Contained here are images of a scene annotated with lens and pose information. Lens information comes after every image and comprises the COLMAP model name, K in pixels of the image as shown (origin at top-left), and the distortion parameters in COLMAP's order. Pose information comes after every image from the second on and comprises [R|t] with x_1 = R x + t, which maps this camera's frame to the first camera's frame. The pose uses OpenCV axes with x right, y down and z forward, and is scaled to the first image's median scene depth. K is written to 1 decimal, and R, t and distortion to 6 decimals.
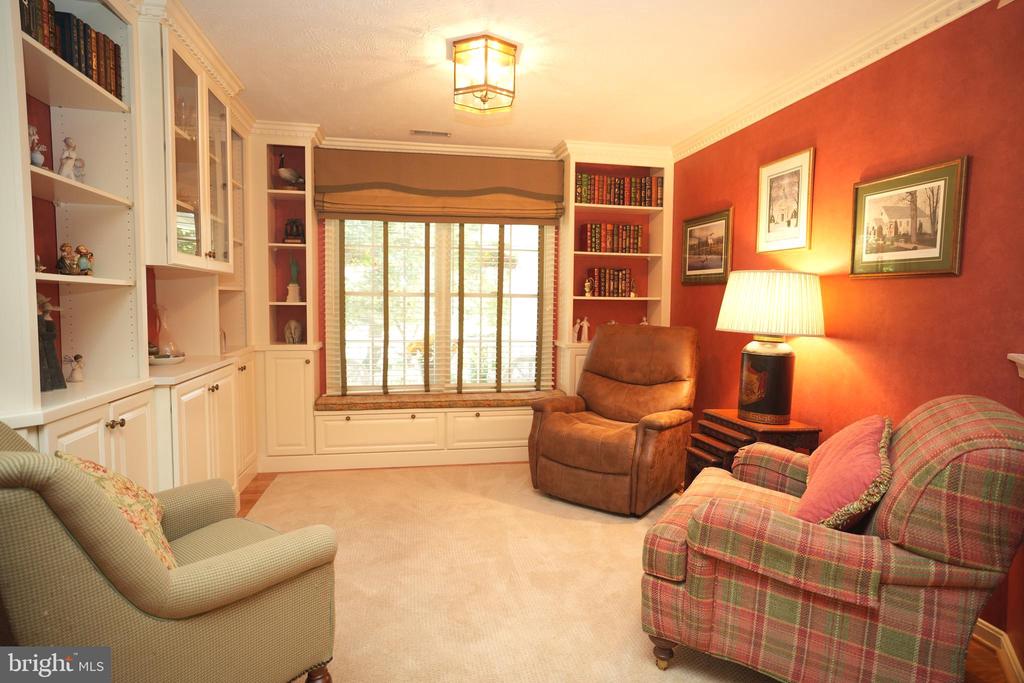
lens RADIAL K [[545.9, 0, 506.9], [0, 545.9, 335.5], [0, 0, 1]] dist [0.002150, 0.000254]
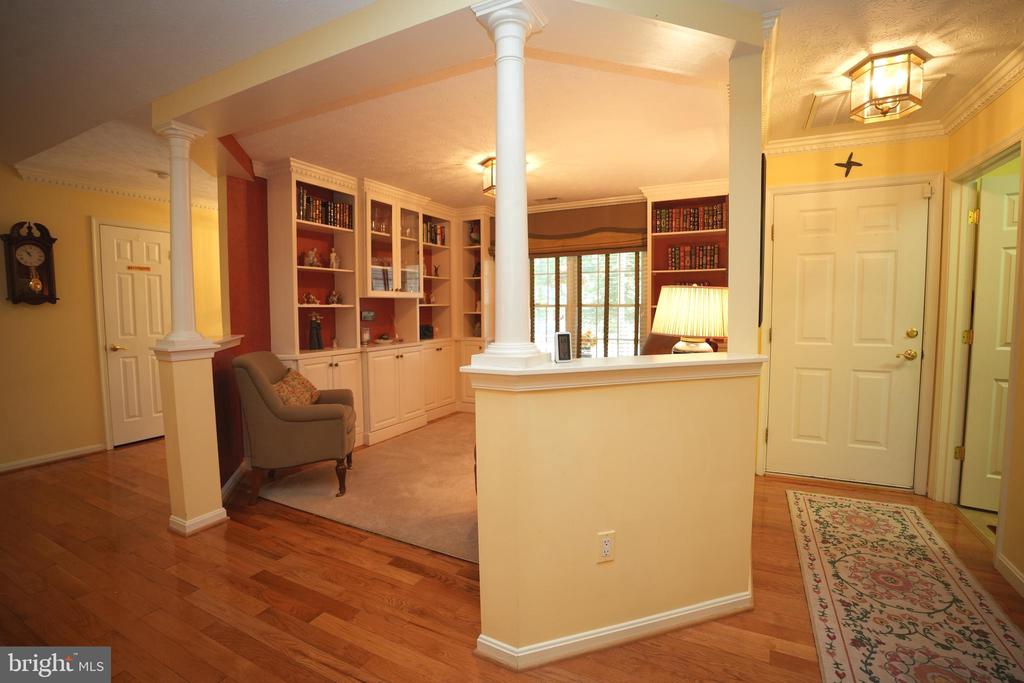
lens RADIAL K [[465.5, 0, 511.8], [0, 465.5, 336.4], [0, 0, 1]] dist [-0.045590, 0.003219]
pose [[0.791154, 0.025610, -0.611081, 0.527362], [-0.026531, 0.999620, 0.007544, 0.000853], [0.611042, 0.010244, 0.791532, -0.063202]]
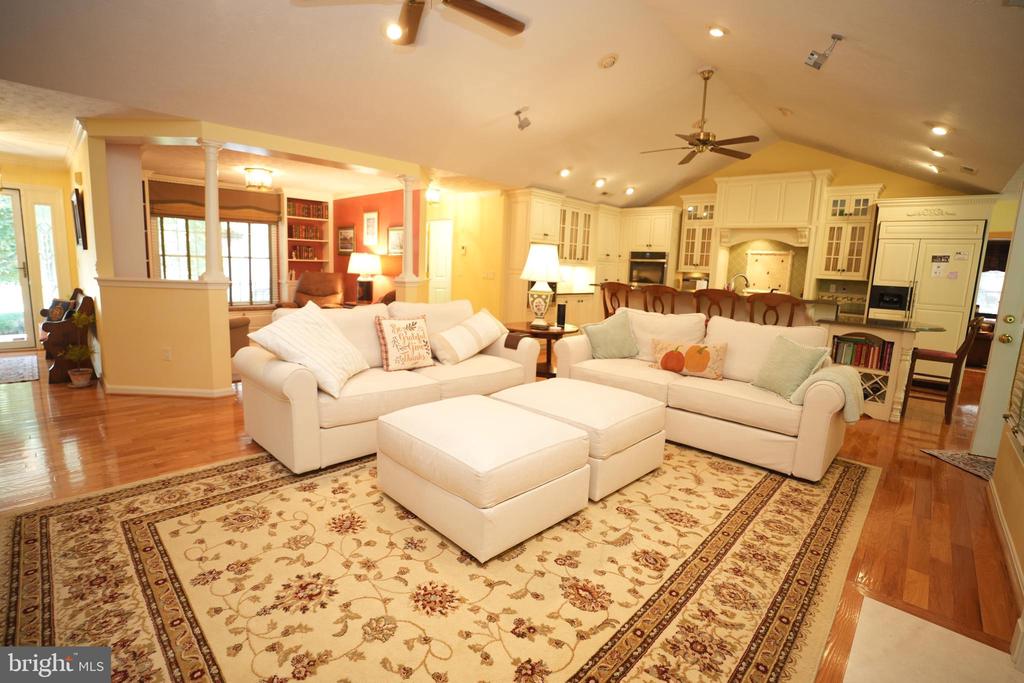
lens RADIAL K [[465.5, 0, 510.8], [0, 465.5, 335.1], [0, 0, 1]] dist [-0.045590, 0.003219]
pose [[0.809343, -0.065244, 0.583702, -0.248524], [0.009438, 0.995127, 0.098146, 0.058188], [-0.587261, -0.073925, 0.806015, -1.018527]]
